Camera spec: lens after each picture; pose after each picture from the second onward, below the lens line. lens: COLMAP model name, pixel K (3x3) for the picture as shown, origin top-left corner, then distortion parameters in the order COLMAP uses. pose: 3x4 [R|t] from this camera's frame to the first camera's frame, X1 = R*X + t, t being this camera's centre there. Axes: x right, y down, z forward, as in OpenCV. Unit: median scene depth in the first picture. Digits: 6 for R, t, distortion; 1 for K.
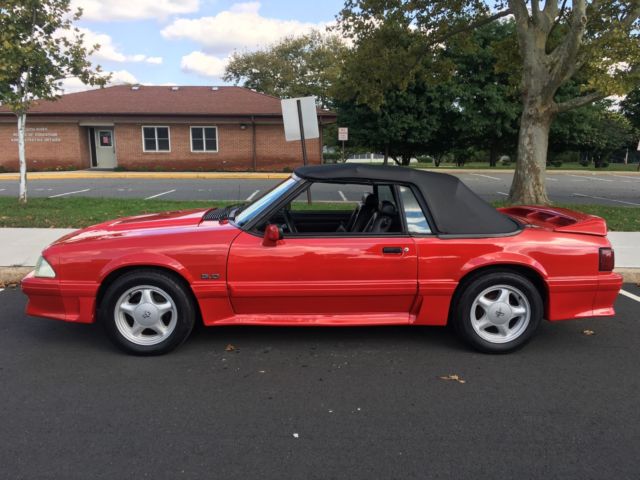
lens RADIAL K [[547.4, 0, 321.2], [0, 547.4, 238.9], [0, 0, 1]] dist [0.040211, -0.052511]
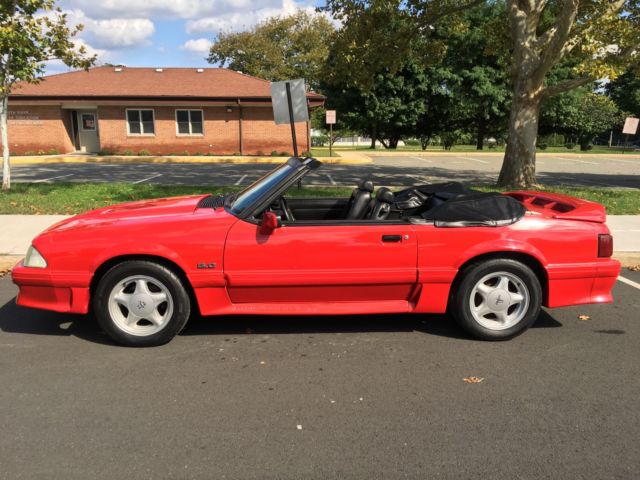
lens RADIAL K [[547.4, 0, 320.9], [0, 547.4, 239.2], [0, 0, 1]] dist [0.040211, -0.052511]
pose [[0.999687, -0.006108, 0.024281, -0.007549], [0.005361, 0.999514, 0.030710, -0.002729], [-0.024457, -0.030570, 0.999233, 0.005978]]
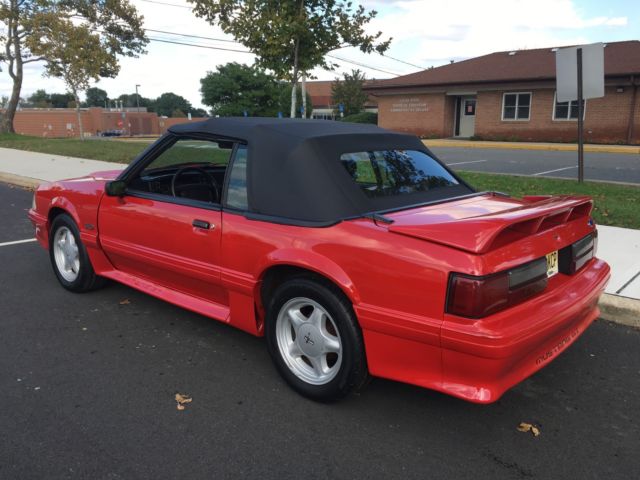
lens RADIAL K [[547.4, 0, 322.2], [0, 547.4, 242.0], [0, 0, 1]] dist [0.040211, -0.052511]
pose [[0.725572, 0.147818, -0.672083, 0.277533], [-0.110933, 0.989008, 0.097762, -0.018032], [0.679146, 0.003623, 0.733994, 0.186901]]
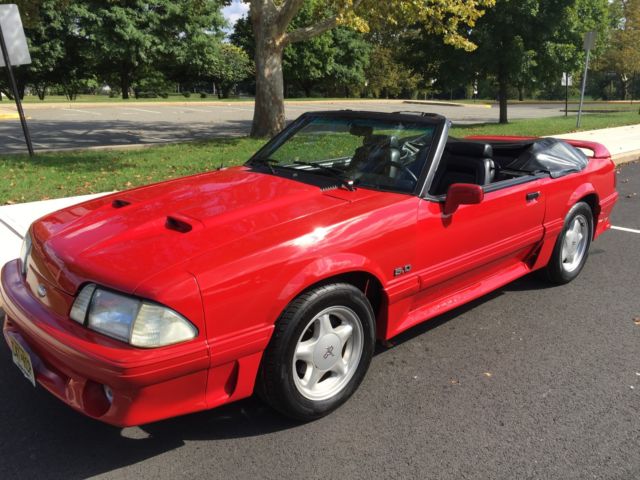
lens RADIAL K [[547.4, 0, 320.4], [0, 547.4, 240.7], [0, 0, 1]] dist [0.040211, -0.052511]
pose [[0.748537, -0.184986, 0.636767, -0.246493], [0.106103, 0.981339, 0.160360, -0.030968], [-0.654549, -0.052472, 0.754197, 0.190019]]
